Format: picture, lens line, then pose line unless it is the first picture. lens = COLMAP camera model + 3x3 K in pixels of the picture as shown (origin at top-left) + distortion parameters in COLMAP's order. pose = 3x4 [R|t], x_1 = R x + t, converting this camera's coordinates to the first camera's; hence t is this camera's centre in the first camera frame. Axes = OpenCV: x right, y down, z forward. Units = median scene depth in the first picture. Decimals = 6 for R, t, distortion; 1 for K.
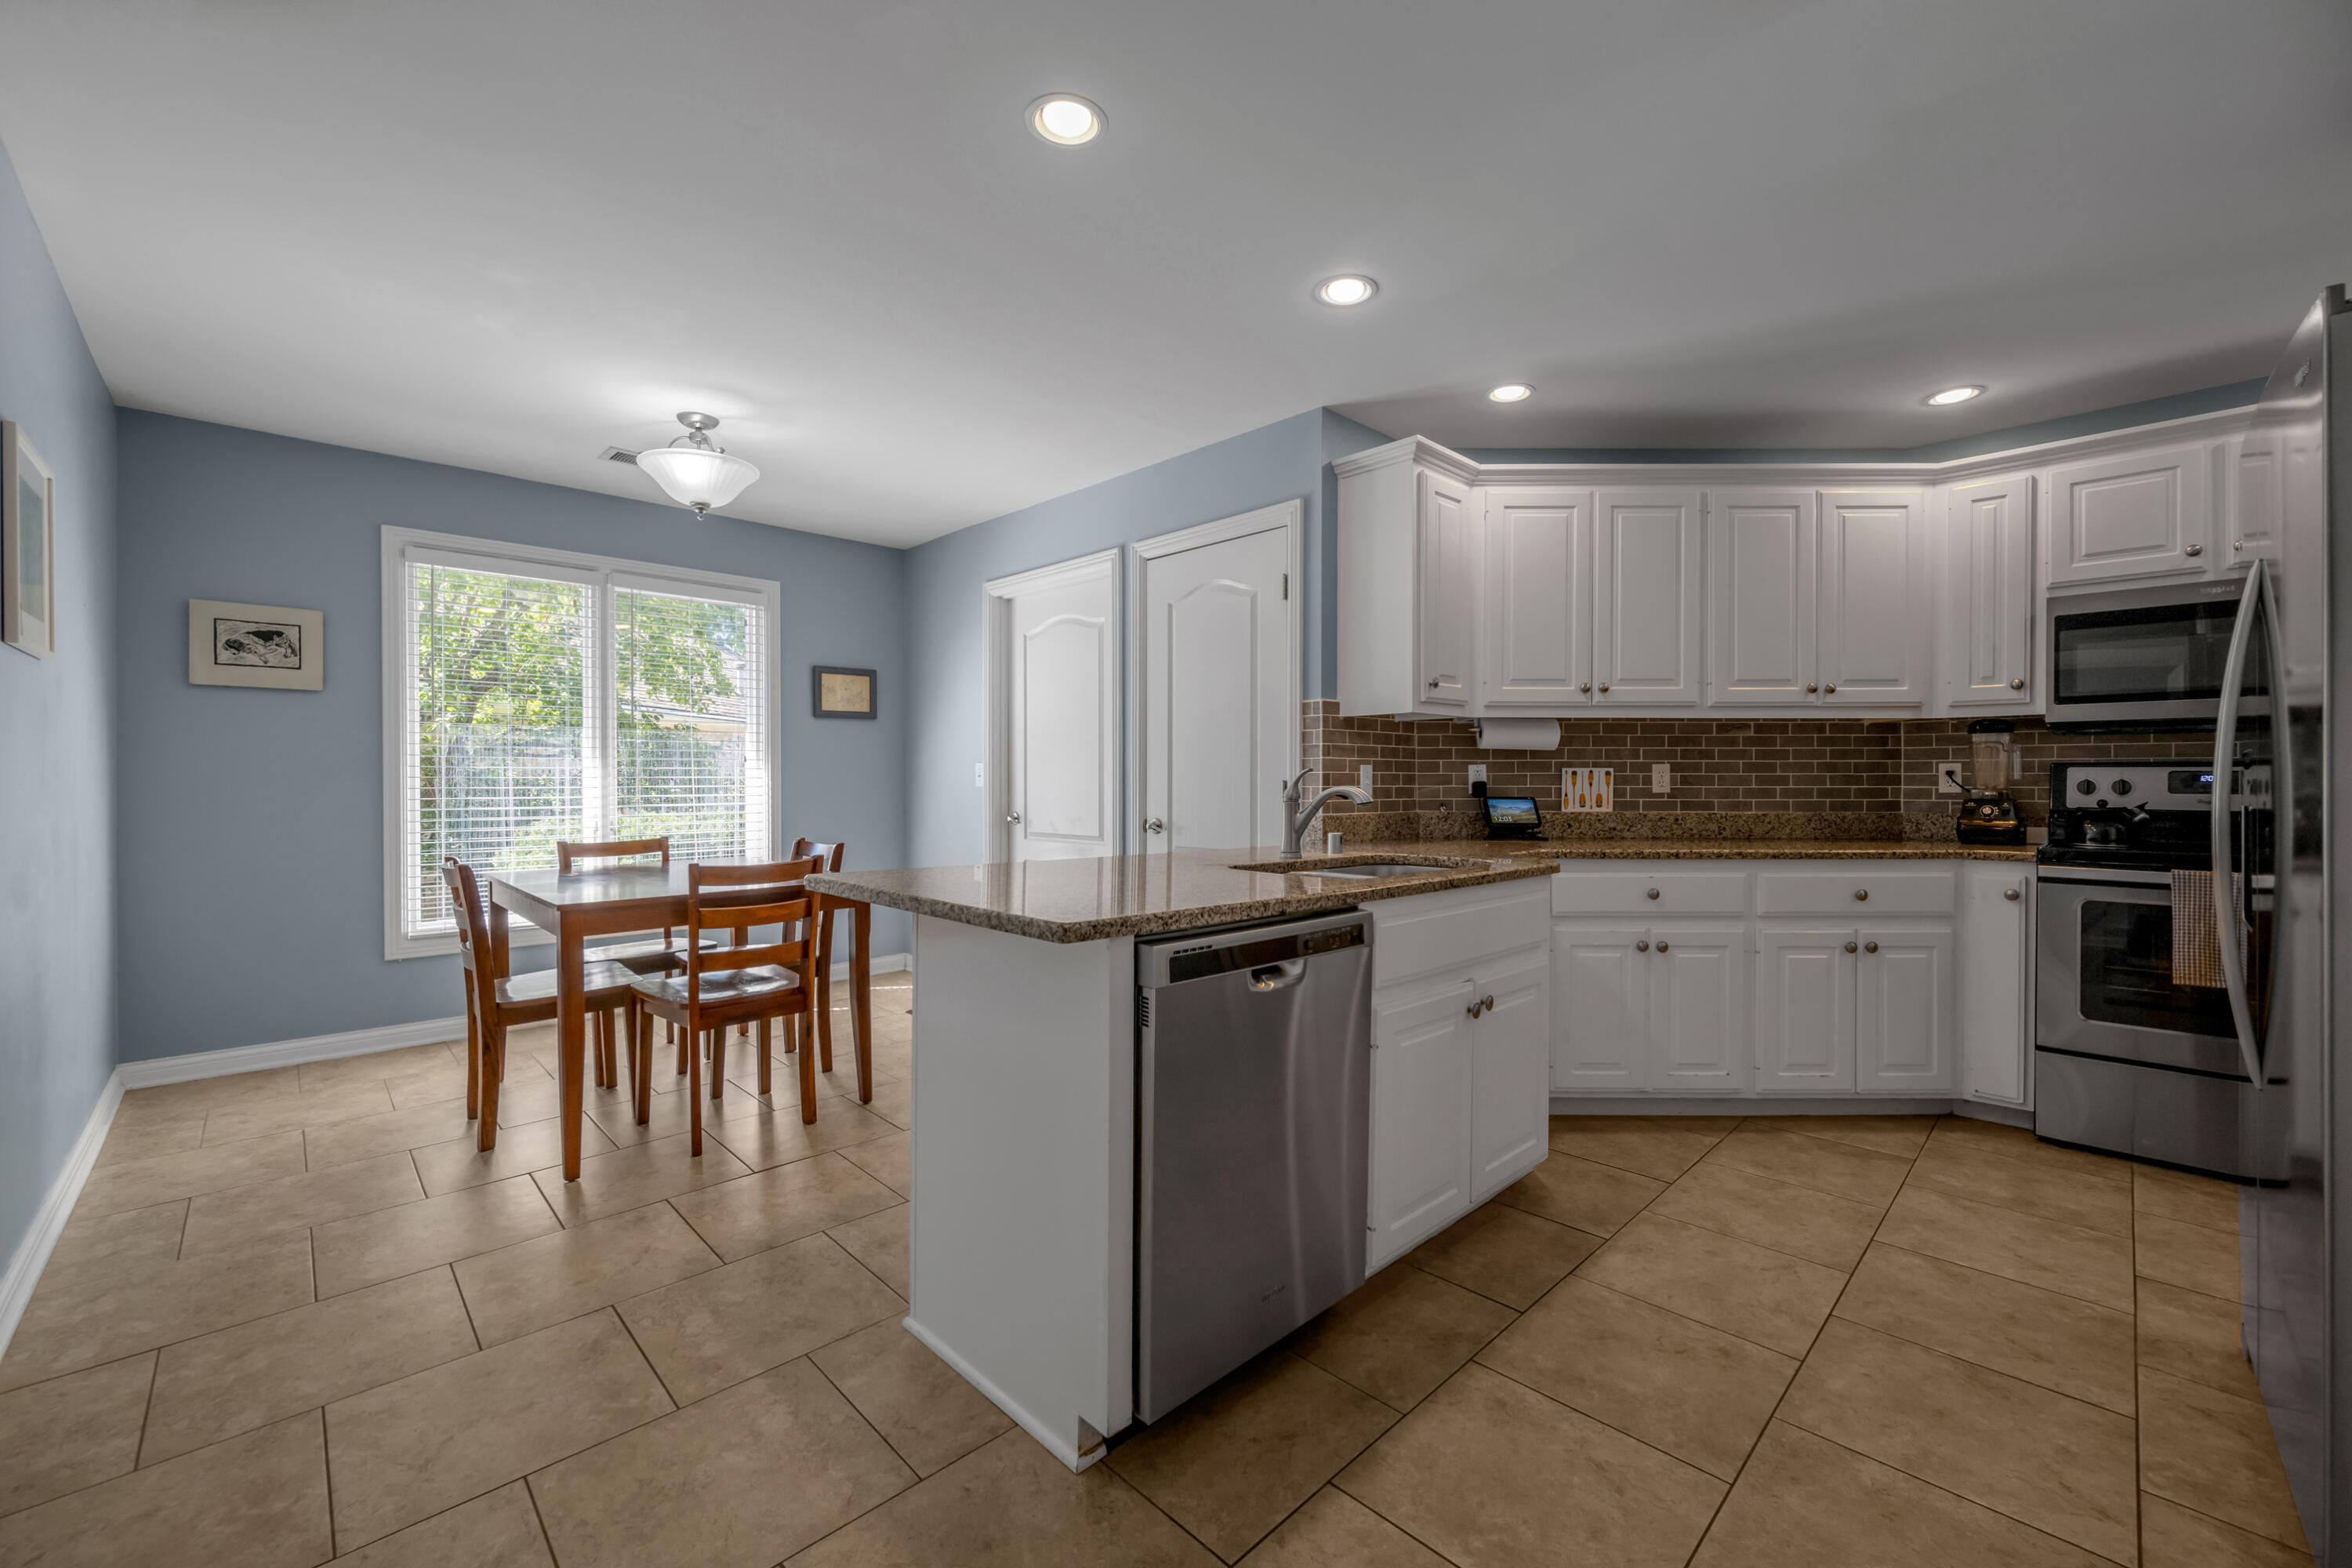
lens RADIAL K [[936.0, 0, 1179.4], [0, 936.0, 767.8], [0, 0, 1]] dist [-0.004161, -0.000310]
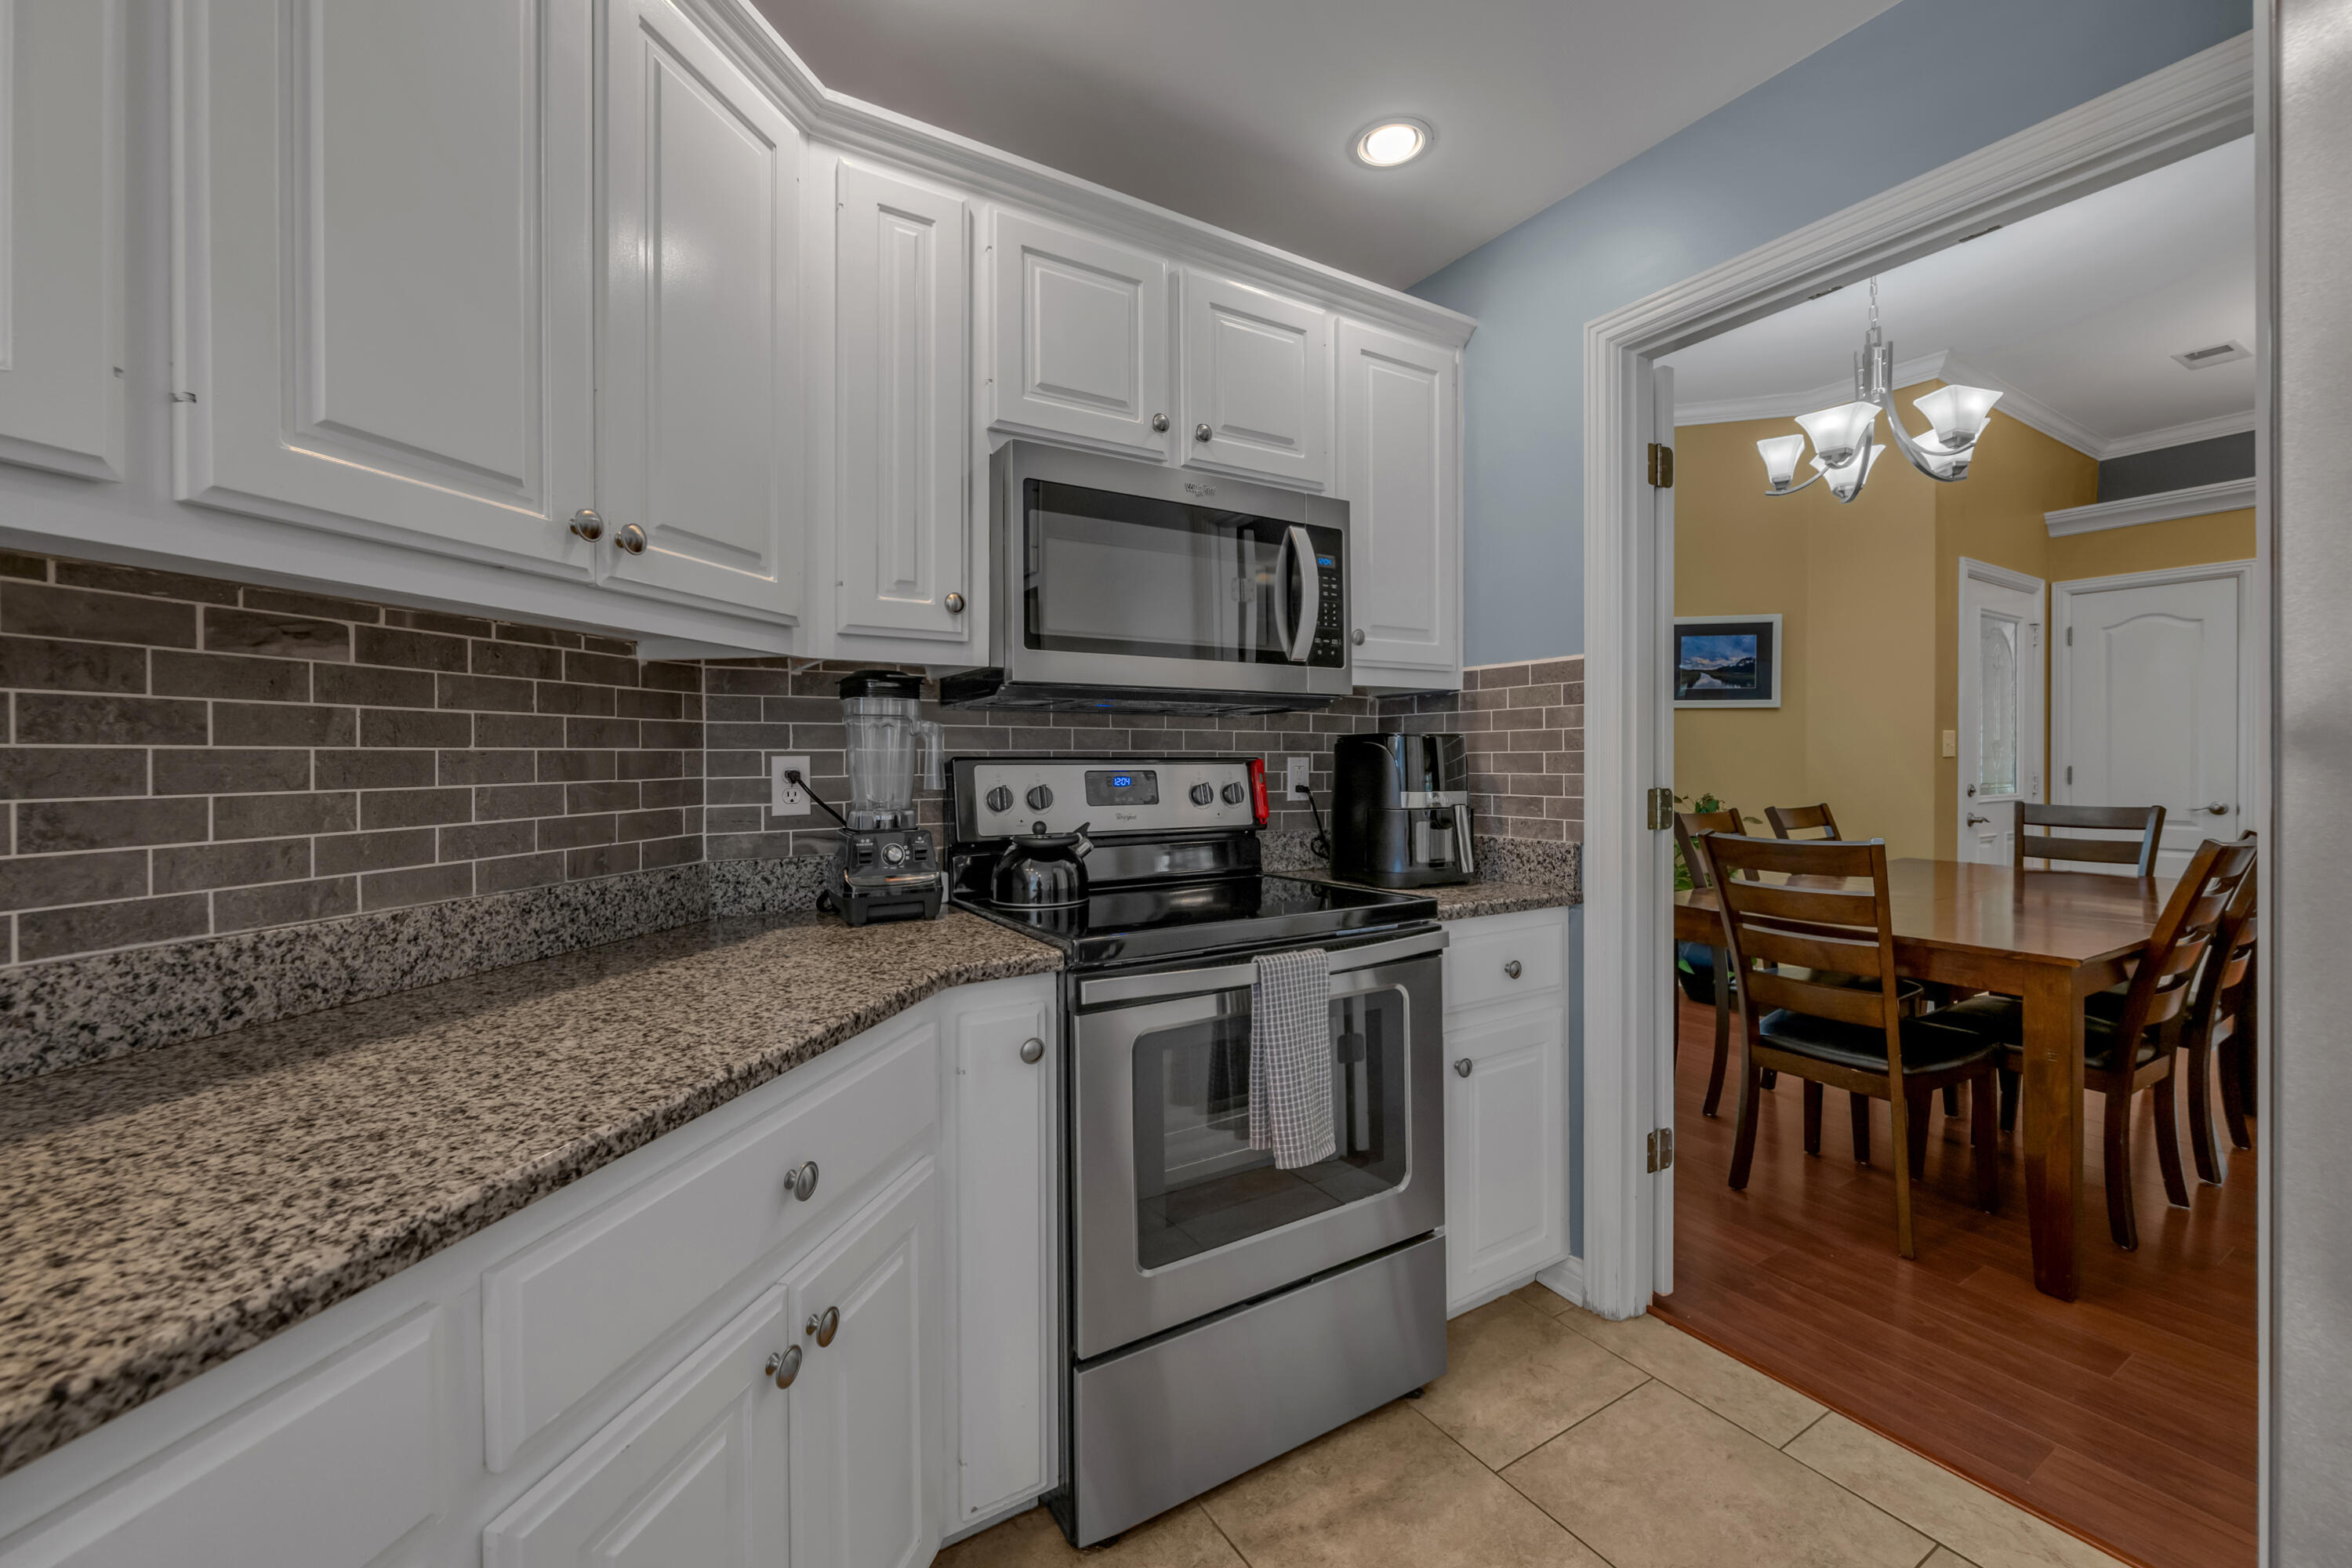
lens RADIAL K [[936.0, 0, 1179.4], [0, 936.0, 767.8], [0, 0, 1]] dist [-0.004161, -0.000310]
pose [[0.216467, -0.013611, 0.976195, 0.396457], [-0.008594, 0.999838, 0.015847, -0.008499], [-0.976252, -0.011819, 0.216315, 0.711807]]
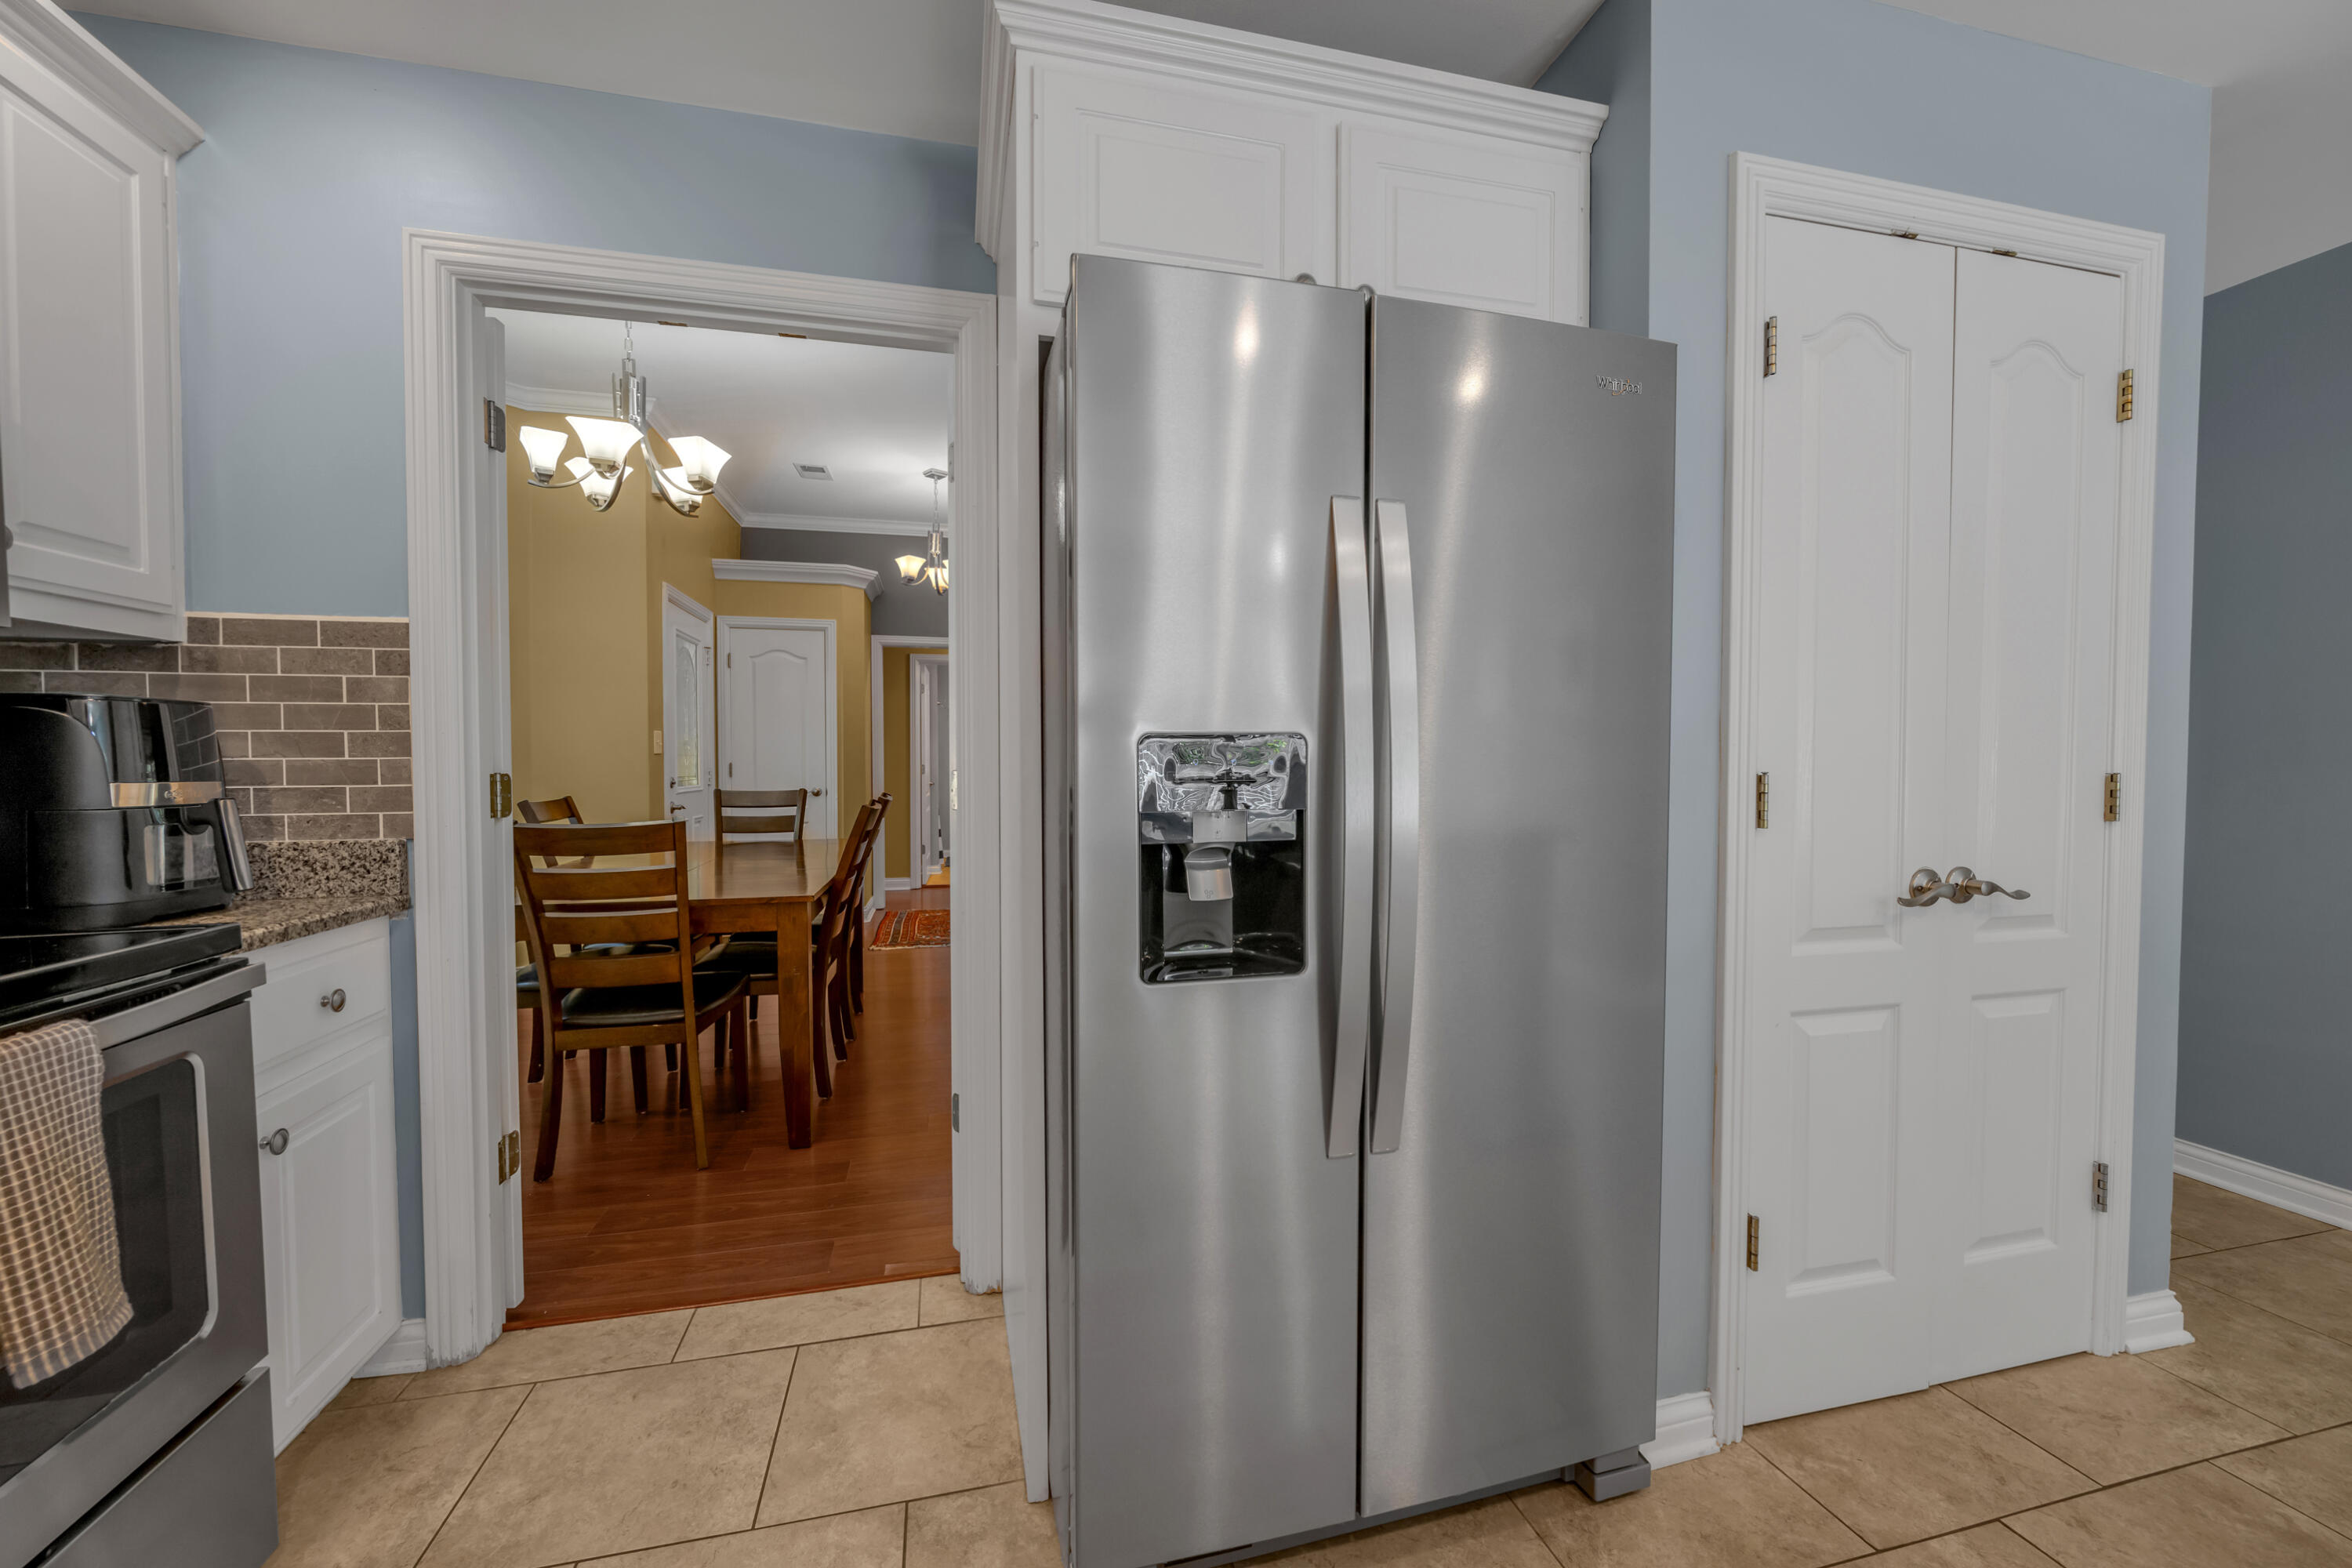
lens RADIAL K [[926.1, 0, 1181.8], [0, 926.1, 793.1], [0, 0, 1]] dist [-0.003101, -0.000273]
pose [[-0.861666, -0.021885, 0.507003, 0.409421], [-0.009885, 0.999604, 0.026349, 0.001078], [-0.507379, 0.017692, -0.861541, 0.784605]]
